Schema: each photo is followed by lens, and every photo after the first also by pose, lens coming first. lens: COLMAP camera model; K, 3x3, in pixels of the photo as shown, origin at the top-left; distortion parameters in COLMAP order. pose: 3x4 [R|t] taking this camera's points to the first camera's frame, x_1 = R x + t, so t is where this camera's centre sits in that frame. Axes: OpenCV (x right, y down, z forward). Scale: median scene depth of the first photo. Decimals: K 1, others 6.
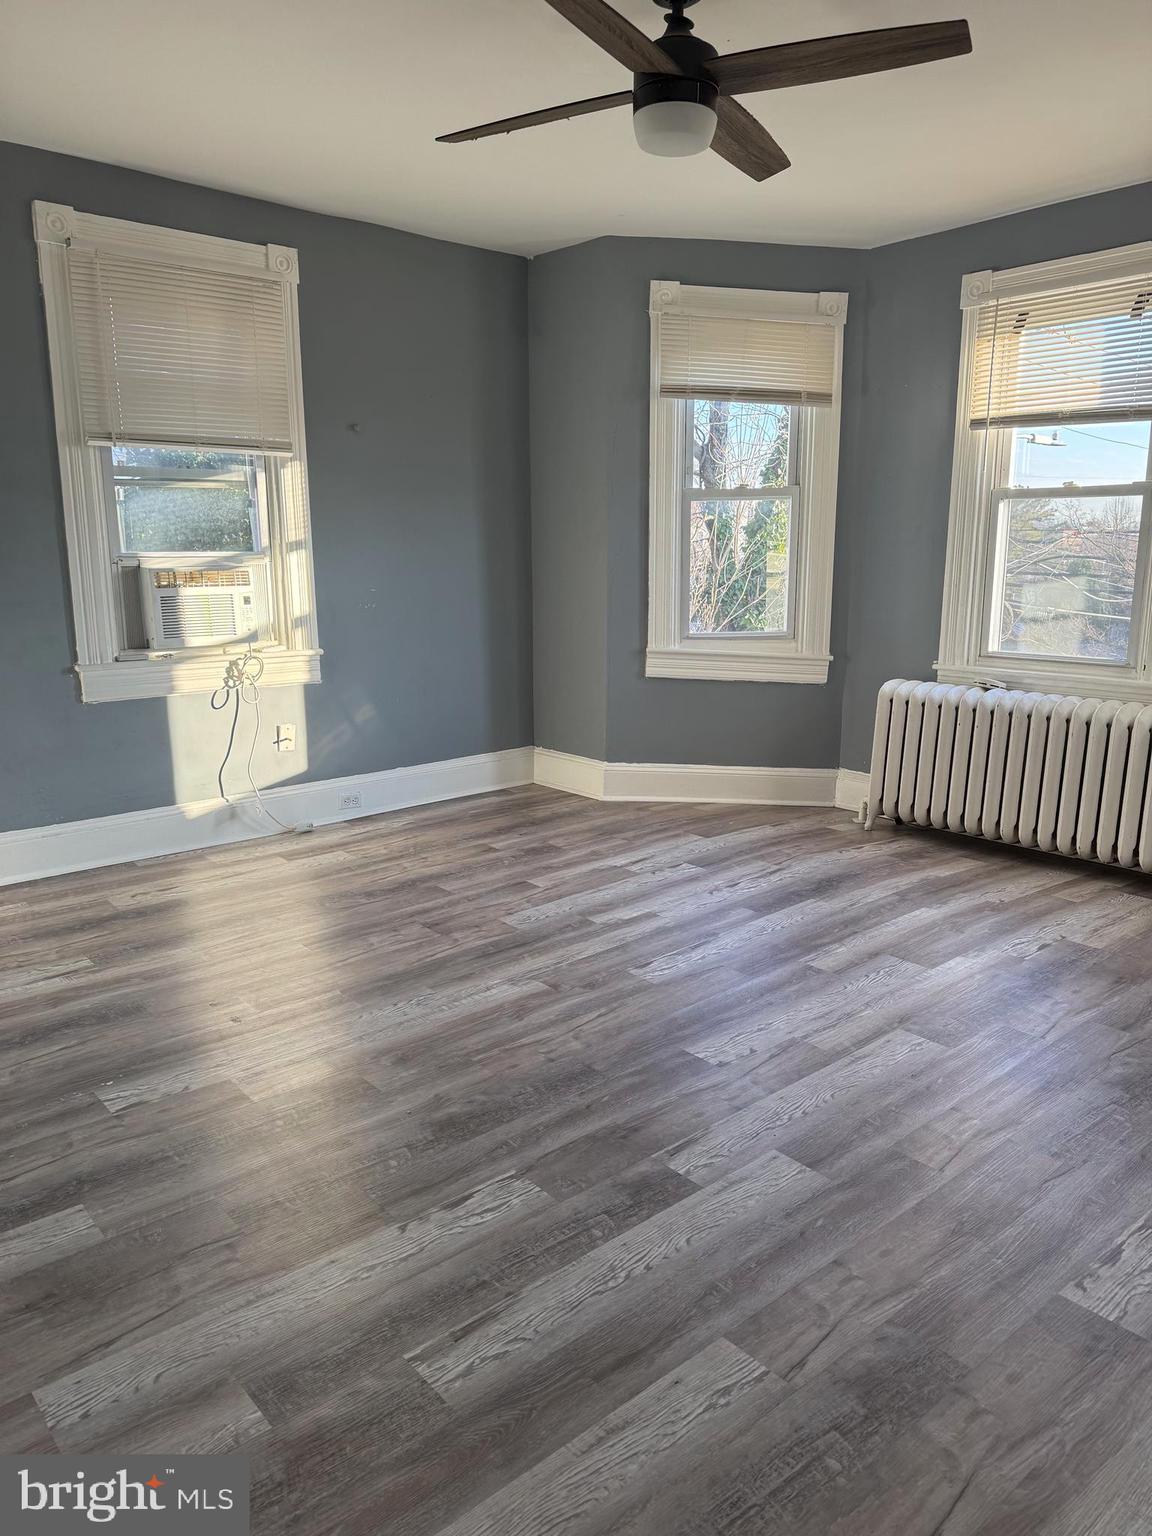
lens RADIAL K [[1077.6, 0, 578.0], [0, 1077.6, 769.1], [0, 0, 1]] dist [0.104128, -0.001670]
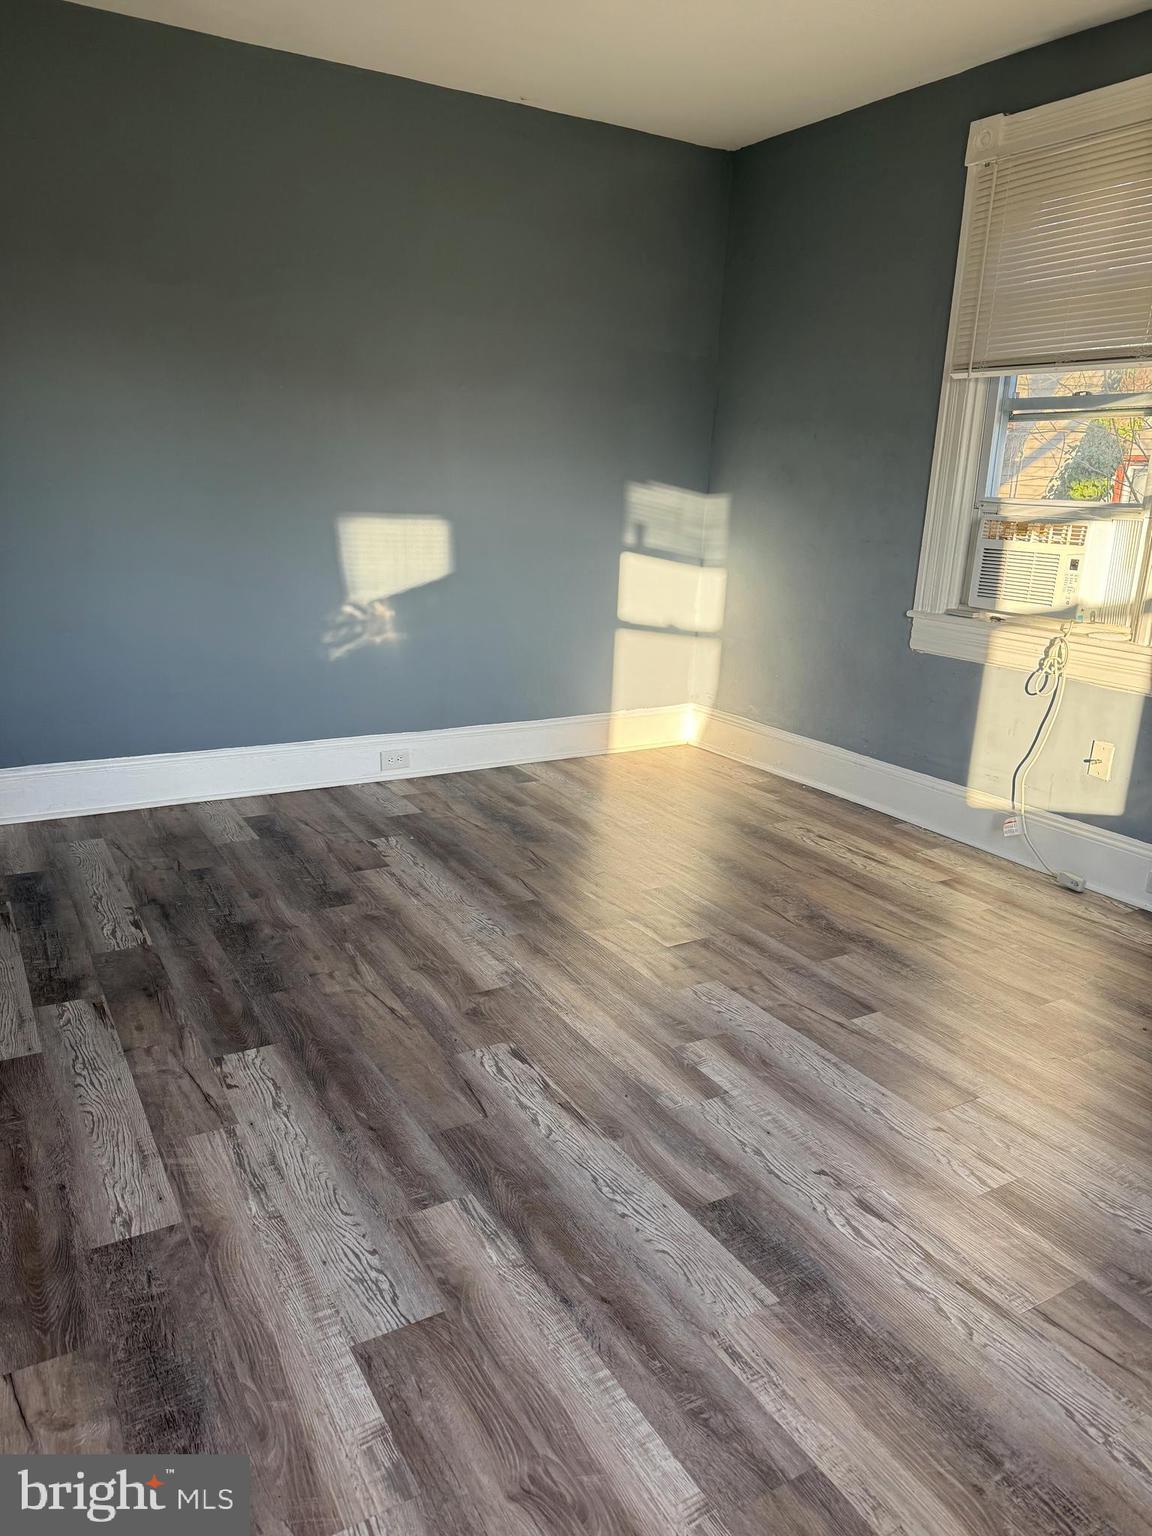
lens RADIAL K [[1069.0, 0, 576.0], [0, 1069.0, 768.0], [0, 0, 1]] dist [0.056626, -0.002736]
pose [[-0.174880, 0.256347, -0.950633, 0.564679], [-0.243235, 0.924337, 0.294002, -0.177747], [0.954072, 0.282643, -0.099296, 0.867786]]
